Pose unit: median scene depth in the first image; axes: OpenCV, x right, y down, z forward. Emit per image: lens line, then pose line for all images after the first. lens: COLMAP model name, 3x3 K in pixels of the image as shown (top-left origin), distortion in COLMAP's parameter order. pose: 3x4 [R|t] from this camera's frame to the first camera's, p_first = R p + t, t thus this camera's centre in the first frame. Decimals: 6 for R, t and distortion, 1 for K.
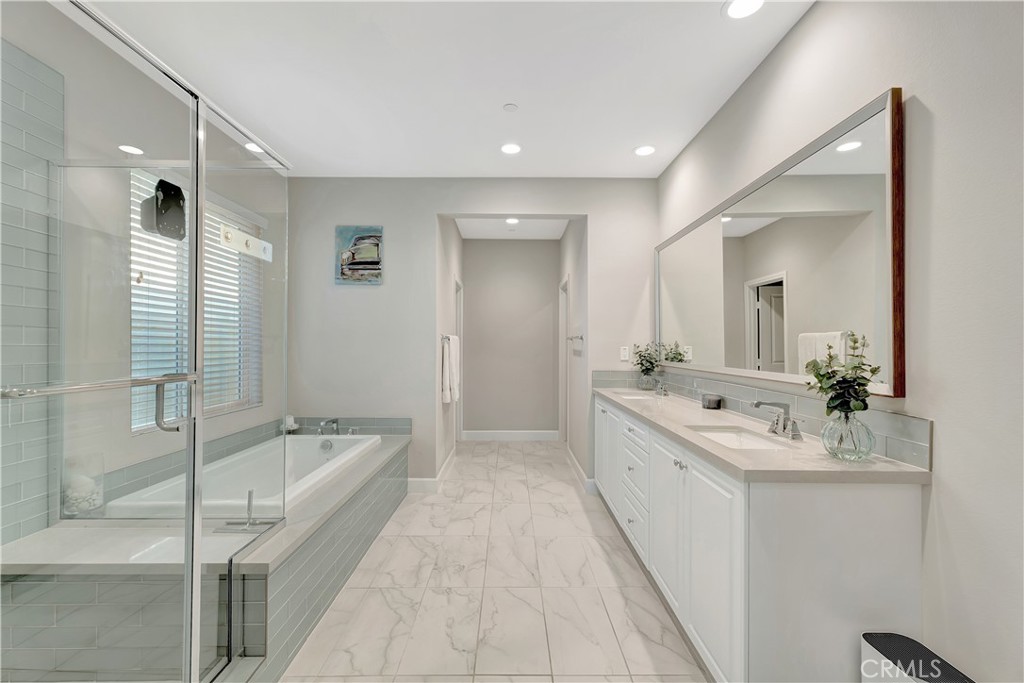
lens RADIAL K [[419.1, 0, 509.7], [0, 419.1, 340.2], [0, 0, 1]] dist [-0.000177, 0.000059]
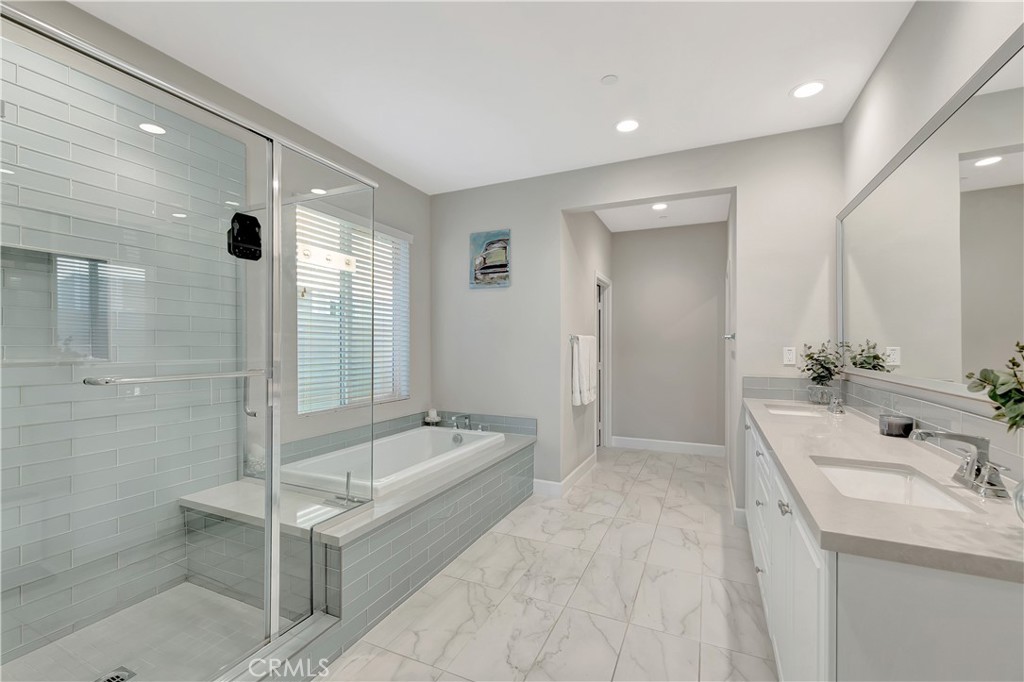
lens RADIAL K [[425.5, 0, 509.0], [0, 425.5, 343.2], [0, 0, 1]] dist [0.003374, 0.000282]
pose [[0.909398, -0.003518, -0.415913, 0.134285], [0.006345, 0.999965, 0.005415, 0.000290], [0.415880, -0.007564, 0.909388, 0.057922]]
